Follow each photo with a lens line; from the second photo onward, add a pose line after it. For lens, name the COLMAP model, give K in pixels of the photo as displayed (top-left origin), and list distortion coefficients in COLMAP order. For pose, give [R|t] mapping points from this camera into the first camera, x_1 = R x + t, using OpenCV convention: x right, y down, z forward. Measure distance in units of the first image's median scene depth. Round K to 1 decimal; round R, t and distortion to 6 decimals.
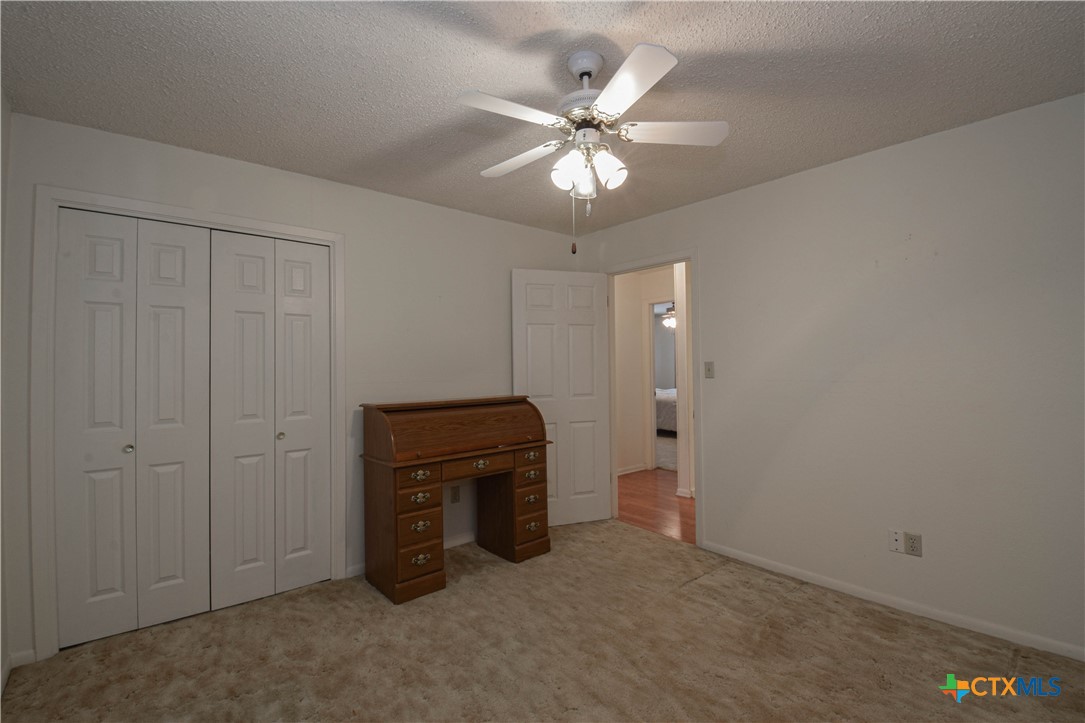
lens RADIAL K [[480.9, 0, 546.8], [0, 480.9, 358.6], [0, 0, 1]] dist [0.022718, -0.027682]
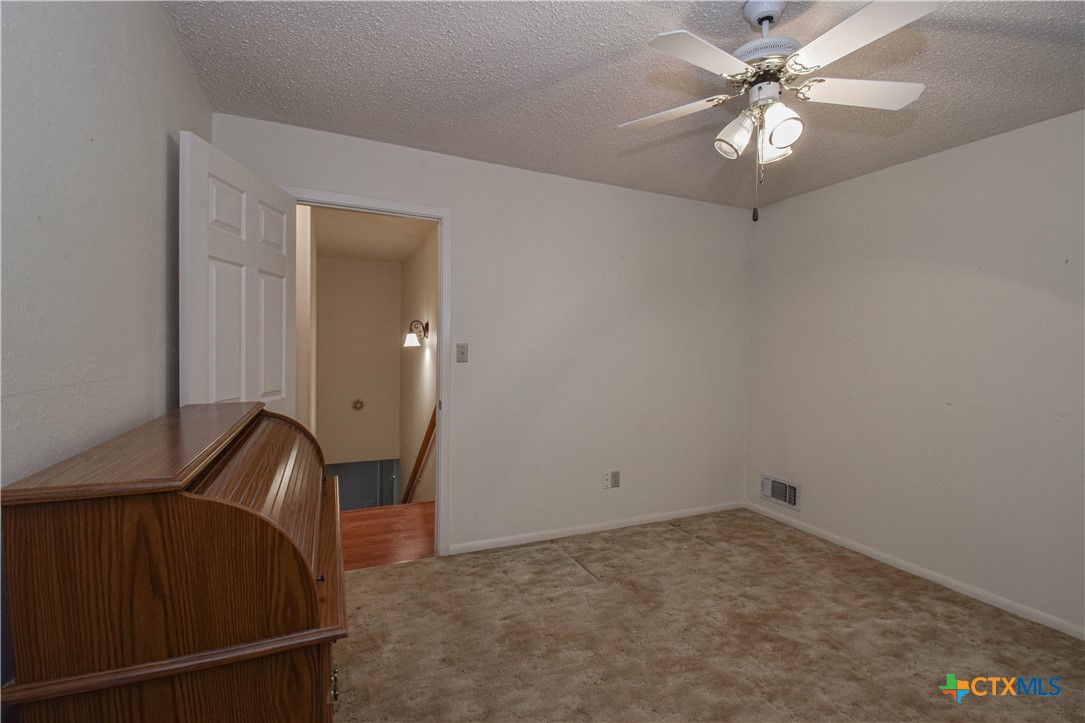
lens RADIAL K [[480.9, 0, 546.8], [0, 480.9, 358.6], [0, 0, 1]] dist [0.022718, -0.027682]
pose [[0.295034, -0.009735, 0.955437, -0.619254], [-0.031655, 0.999300, 0.019957, 0.014358], [-0.954962, -0.036133, 0.294519, 0.778046]]
